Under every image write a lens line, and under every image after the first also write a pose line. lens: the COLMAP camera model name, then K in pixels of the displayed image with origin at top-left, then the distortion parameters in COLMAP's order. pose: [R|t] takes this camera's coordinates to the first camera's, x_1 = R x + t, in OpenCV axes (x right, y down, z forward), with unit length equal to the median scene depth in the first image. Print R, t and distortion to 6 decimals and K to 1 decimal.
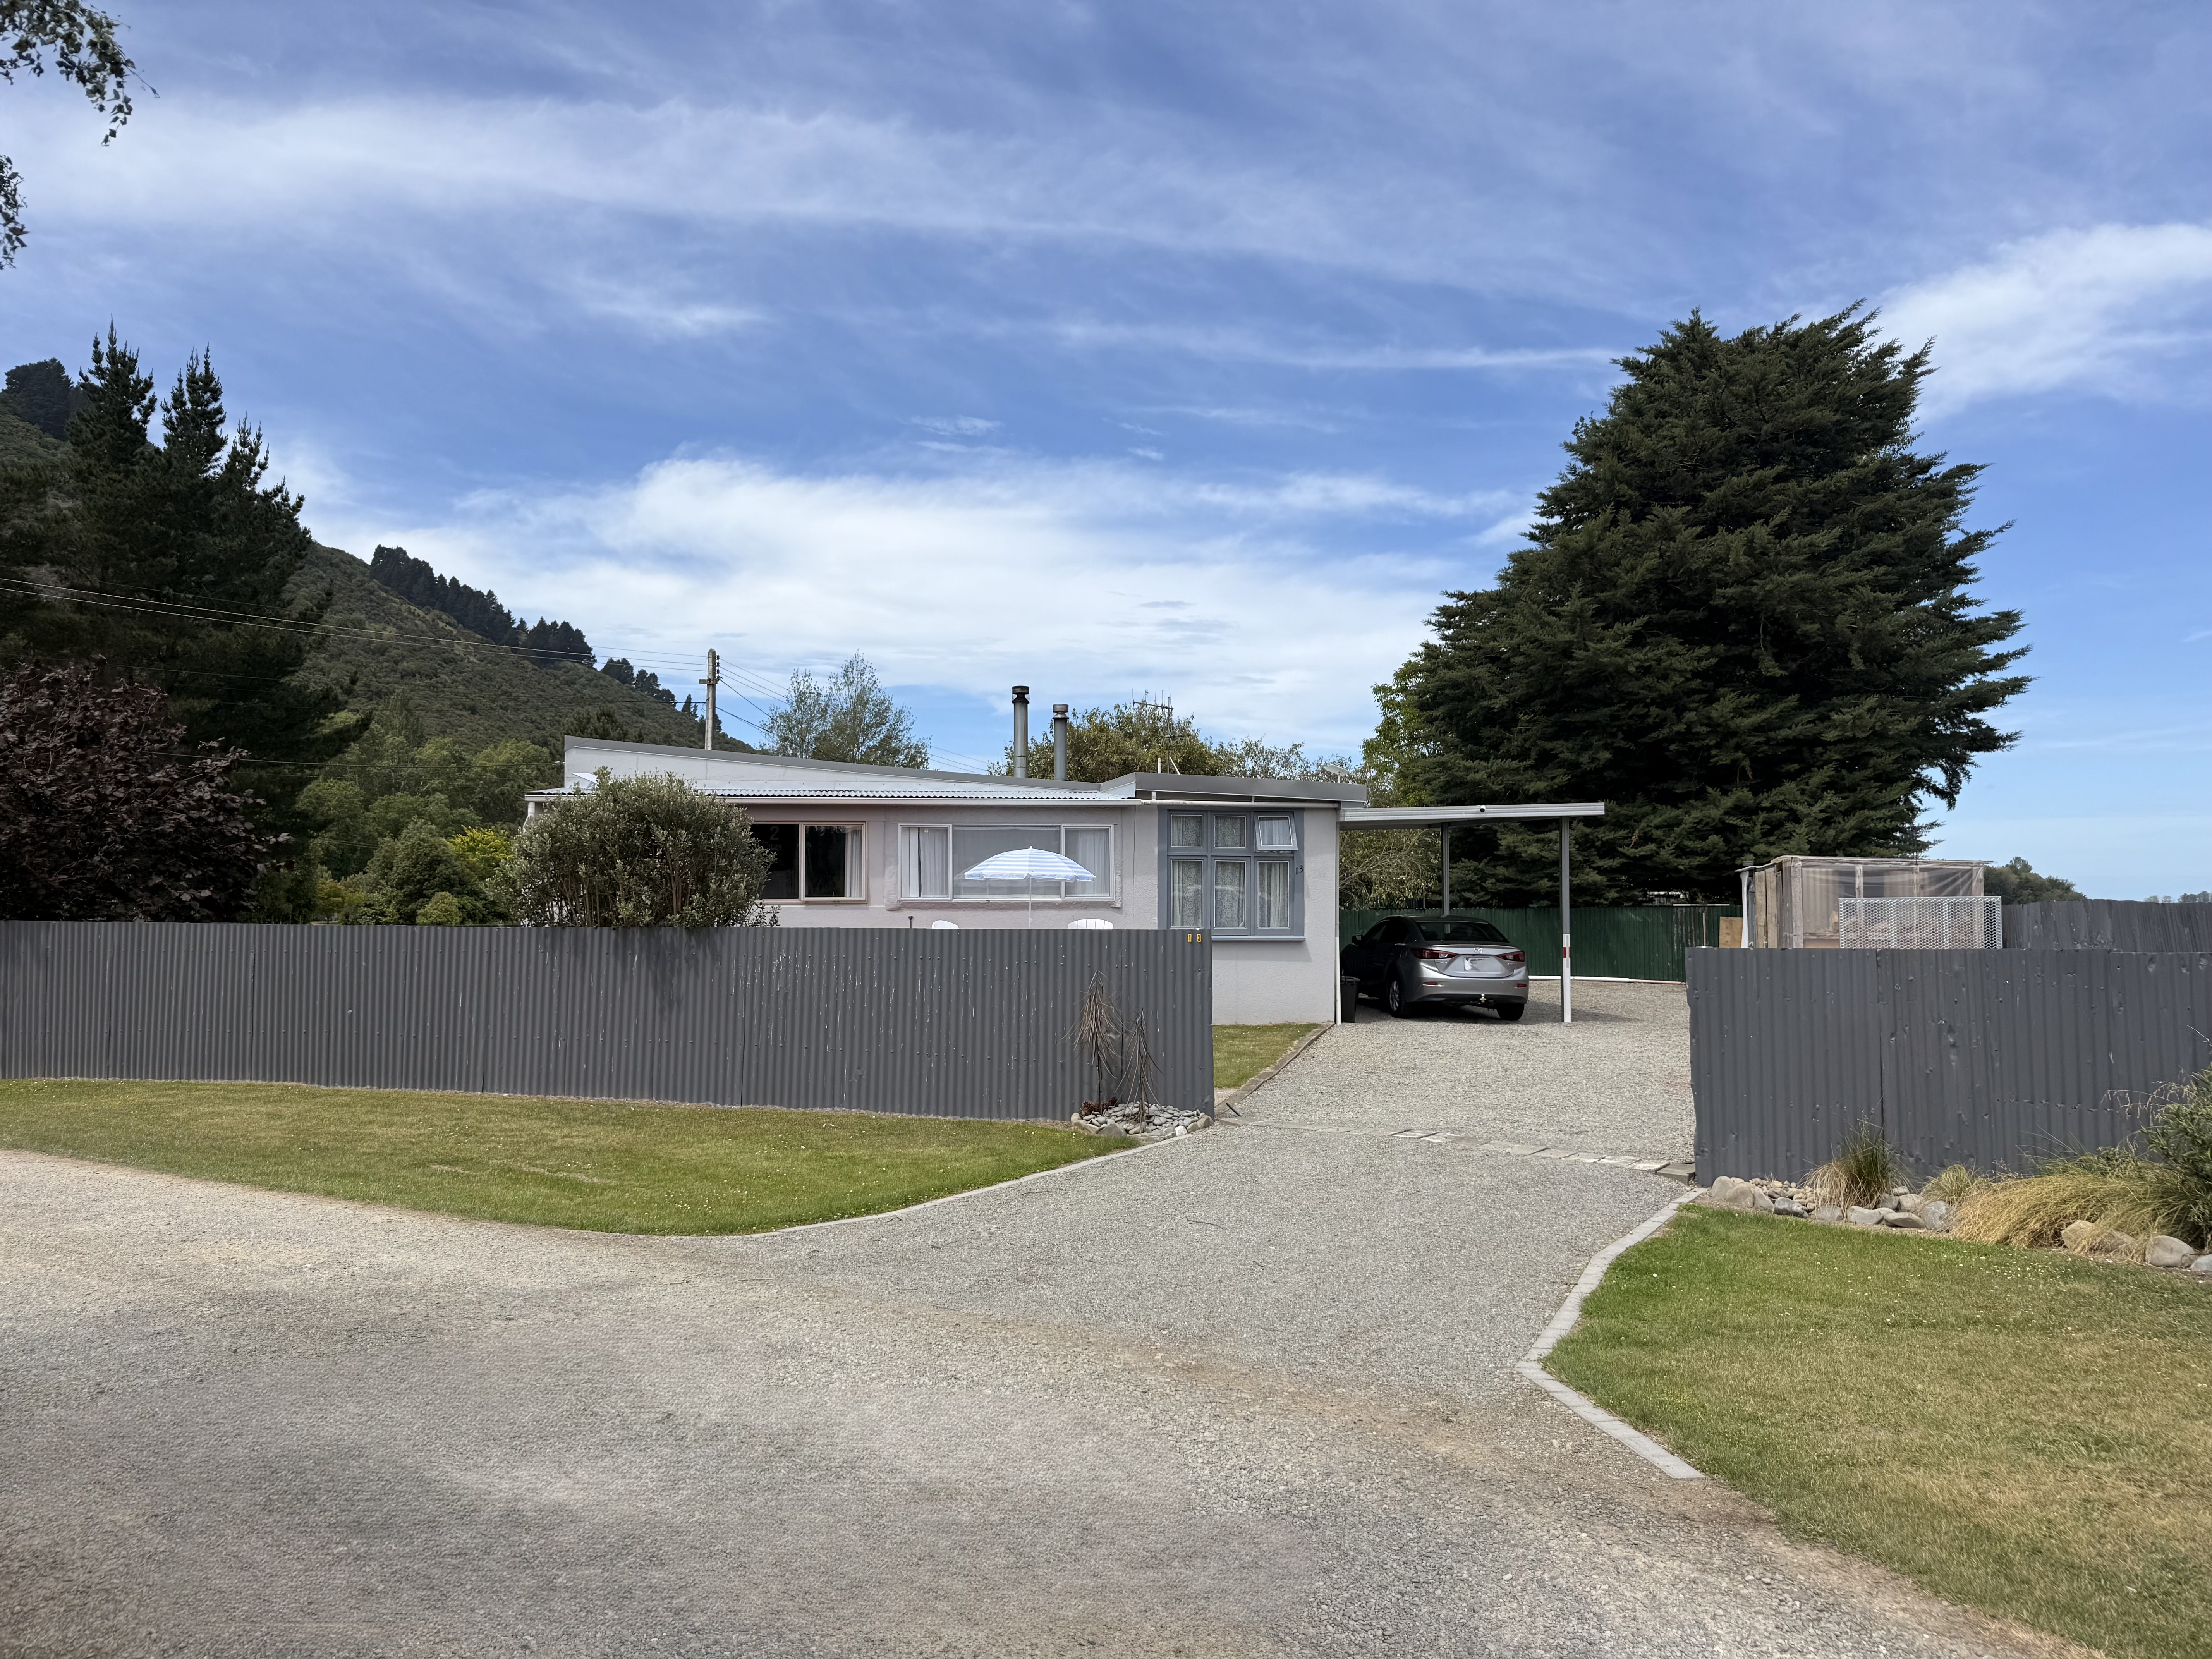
lens RADIAL K [[1571.7, 0, 1104.1], [0, 1571.7, 830.1], [0, 0, 1]] dist [-0.003969, -0.010637]
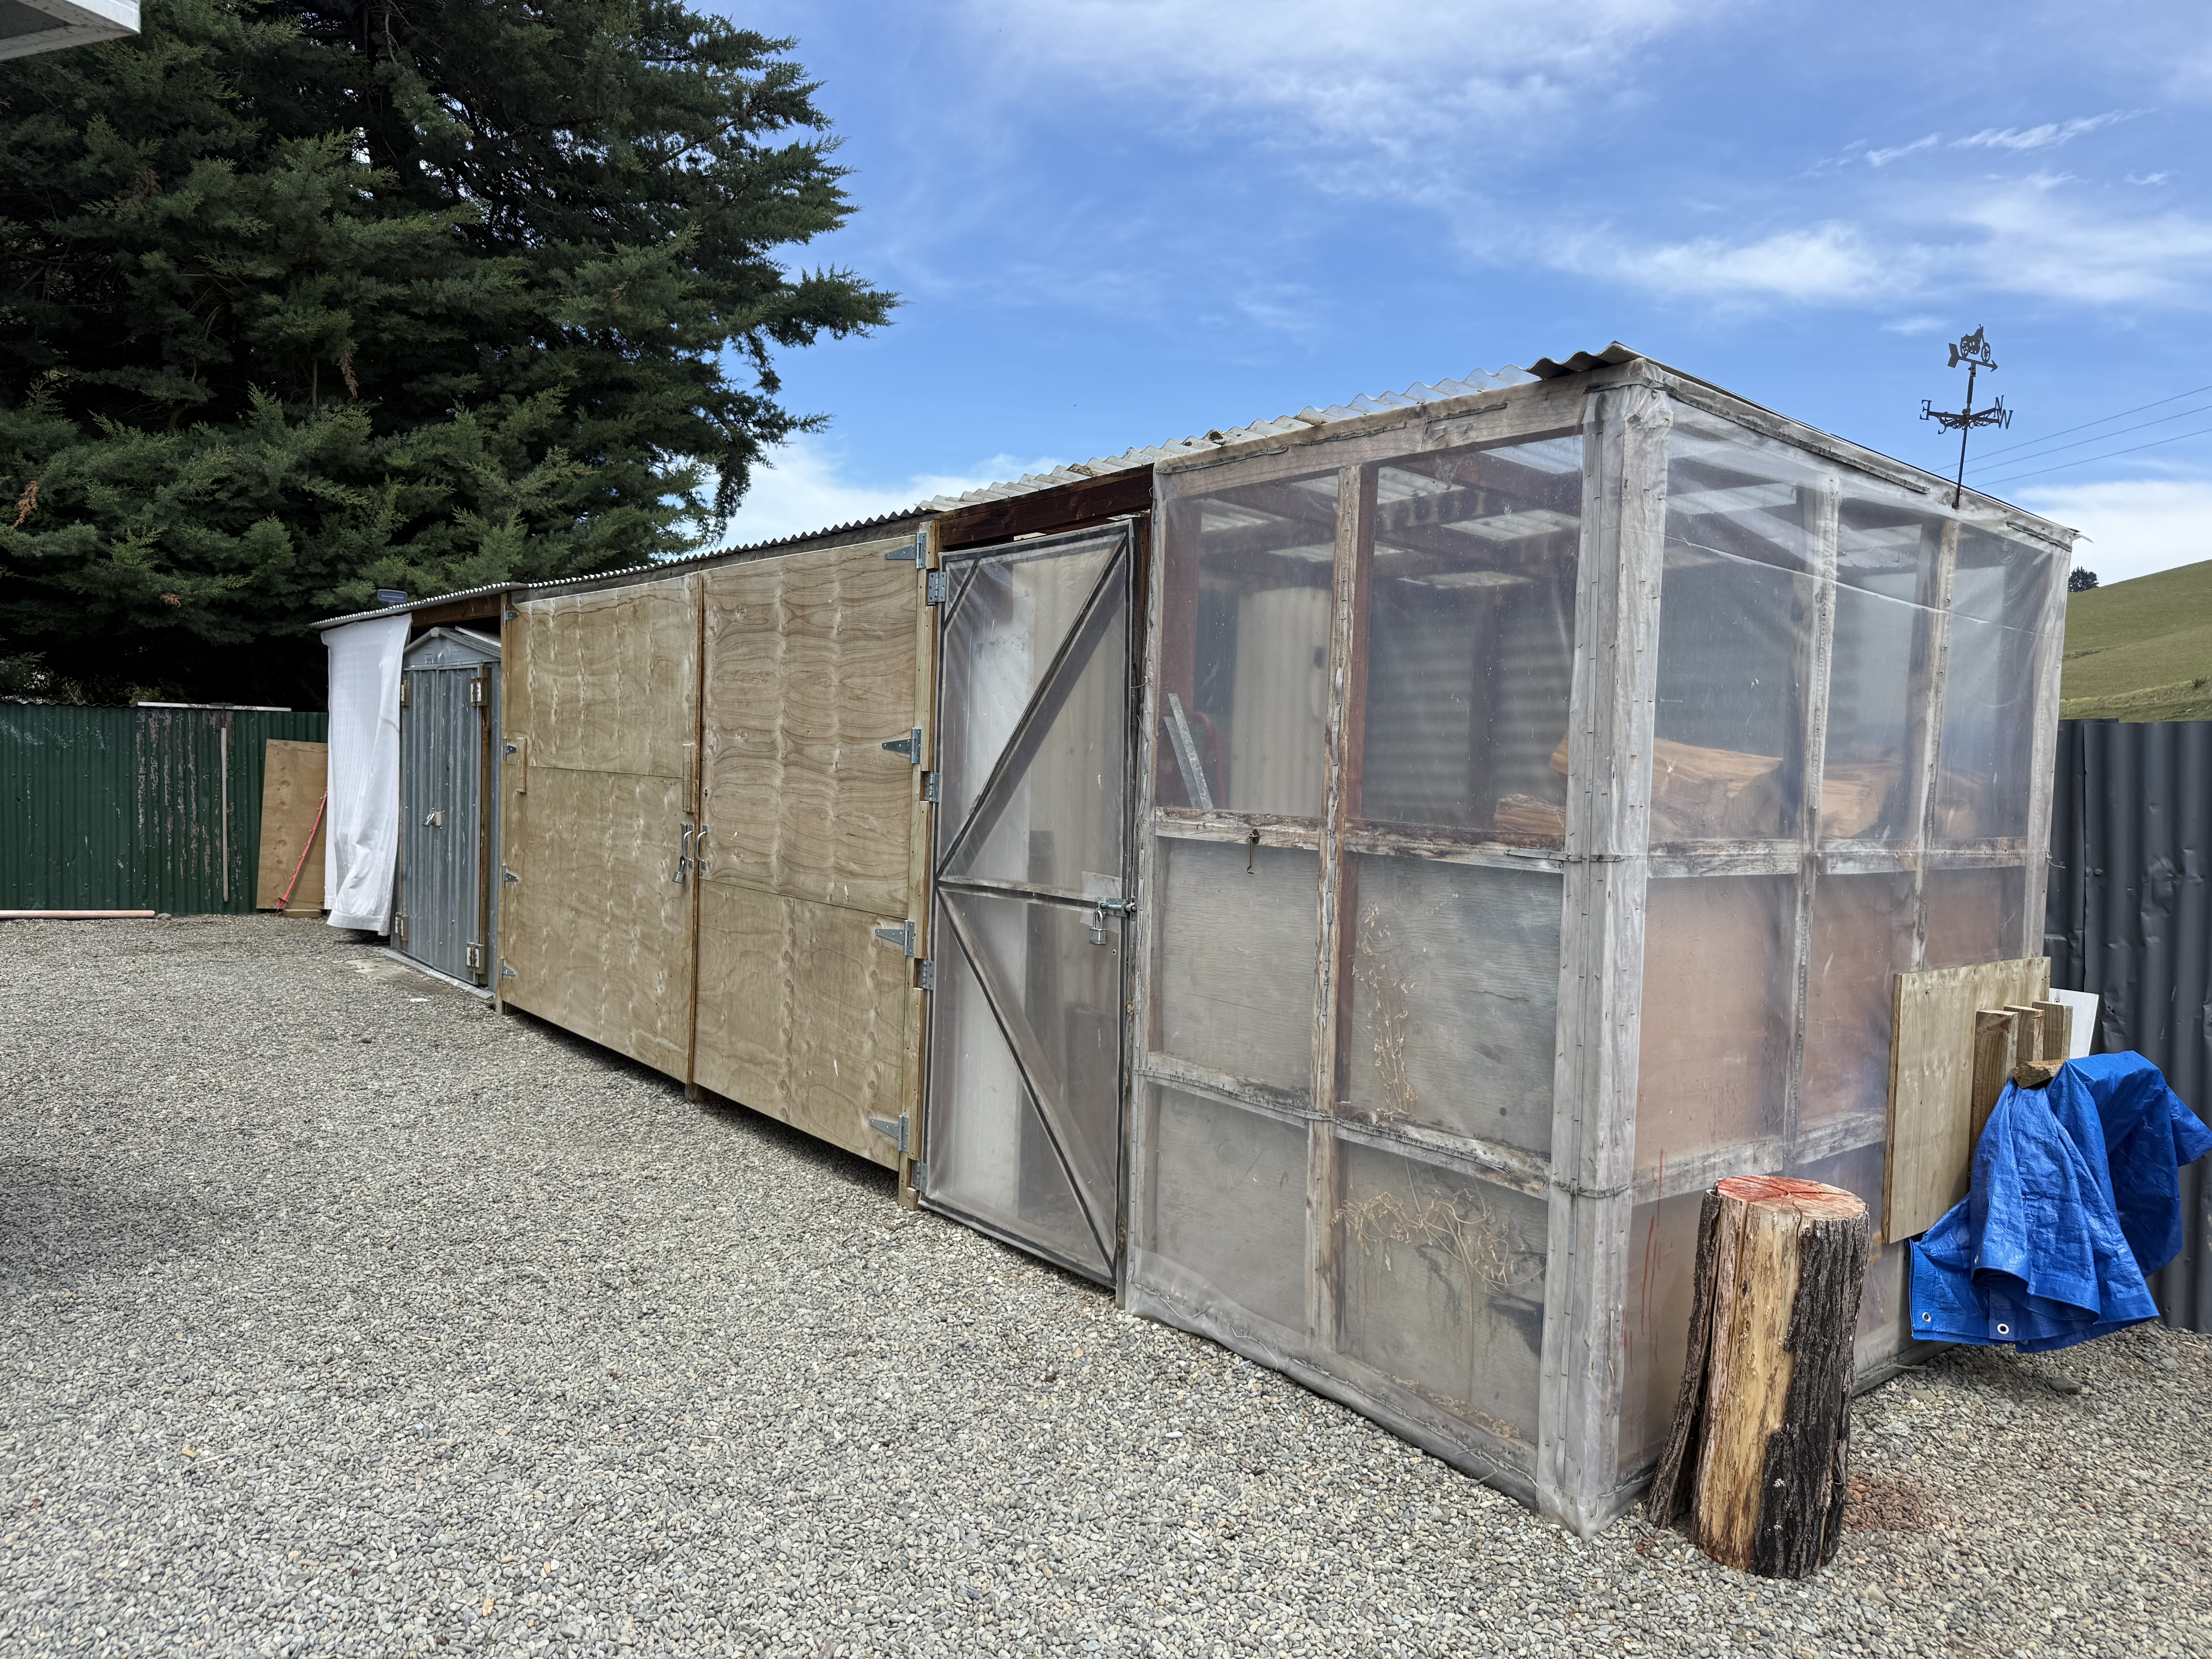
lens RADIAL K [[1571.7, 0, 1103.6], [0, 1571.7, 841.0], [0, 0, 1]] dist [-0.003969, -0.010637]
pose [[0.541132, -0.027543, 0.840487, 0.177738], [-0.071221, 0.994371, 0.078440, 0.035389], [-0.837917, -0.102307, 0.536124, 0.618636]]
